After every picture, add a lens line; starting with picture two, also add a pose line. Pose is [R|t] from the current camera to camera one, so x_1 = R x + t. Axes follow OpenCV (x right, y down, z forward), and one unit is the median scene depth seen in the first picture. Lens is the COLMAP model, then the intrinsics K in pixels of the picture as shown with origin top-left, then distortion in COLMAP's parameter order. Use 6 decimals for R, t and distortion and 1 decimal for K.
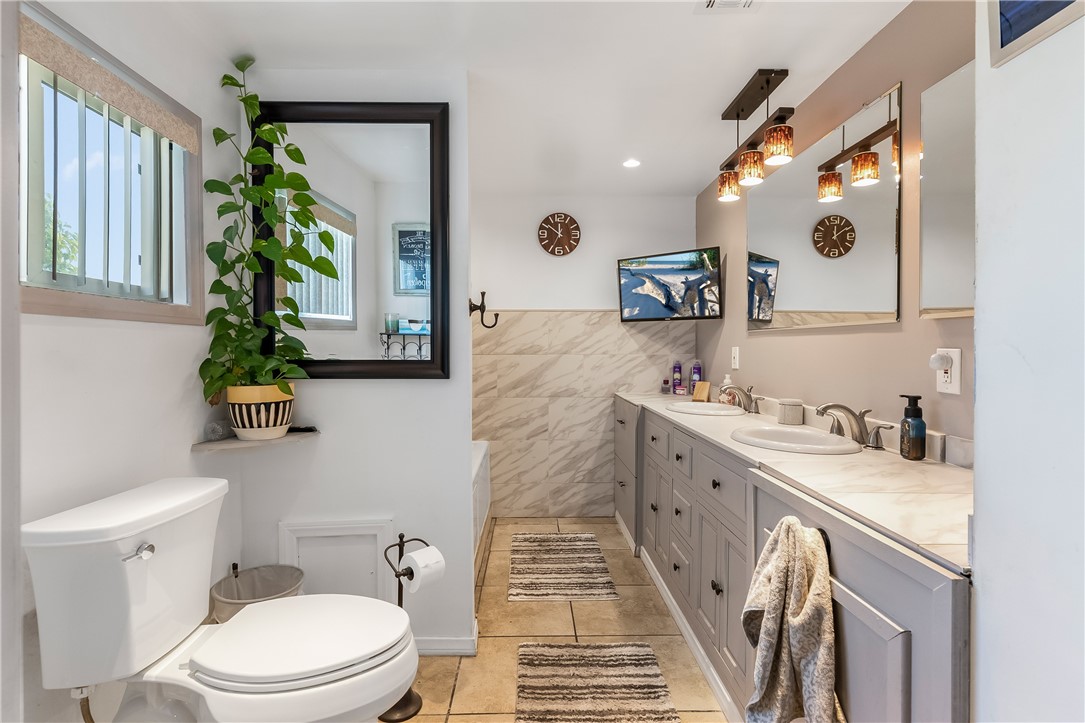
lens RADIAL K [[523.5, 0, 544.5], [0, 523.5, 355.0], [0, 0, 1]] dist [0.004100, -0.001304]
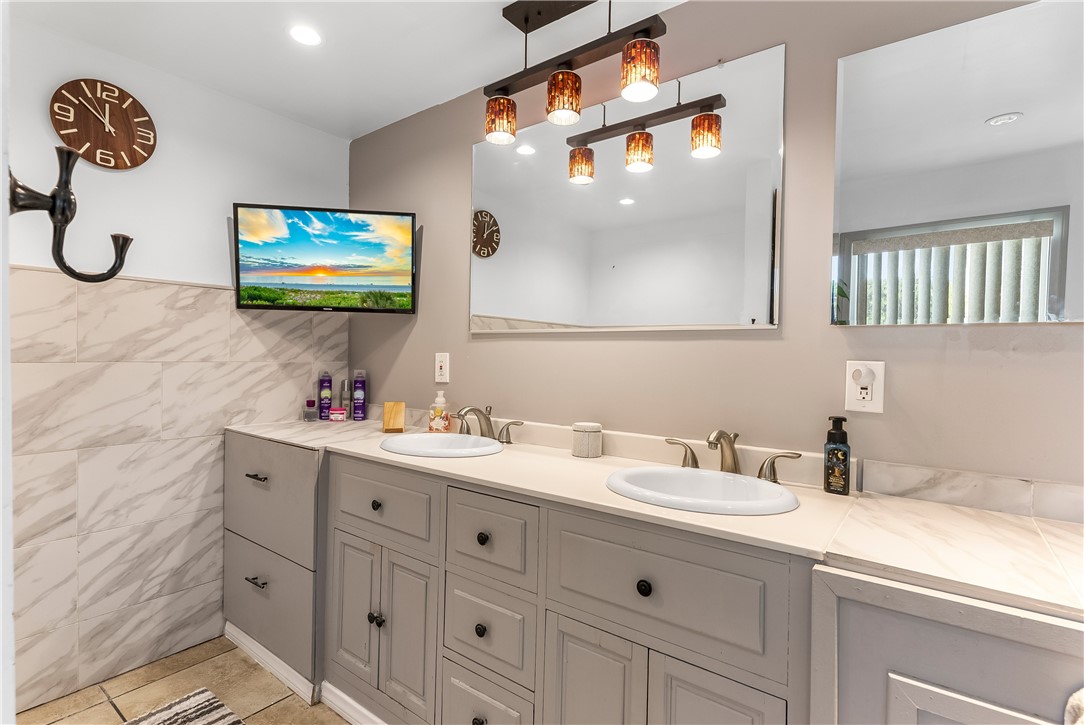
lens RADIAL K [[523.1, 0, 544.7], [0, 523.1, 364.0], [0, 0, 1]] dist [0.004100, -0.001304]
pose [[0.631198, -0.002956, 0.775616, -0.097342], [-0.003477, 0.999972, 0.006641, -0.004407], [-0.775614, -0.006888, 0.631170, 0.346293]]
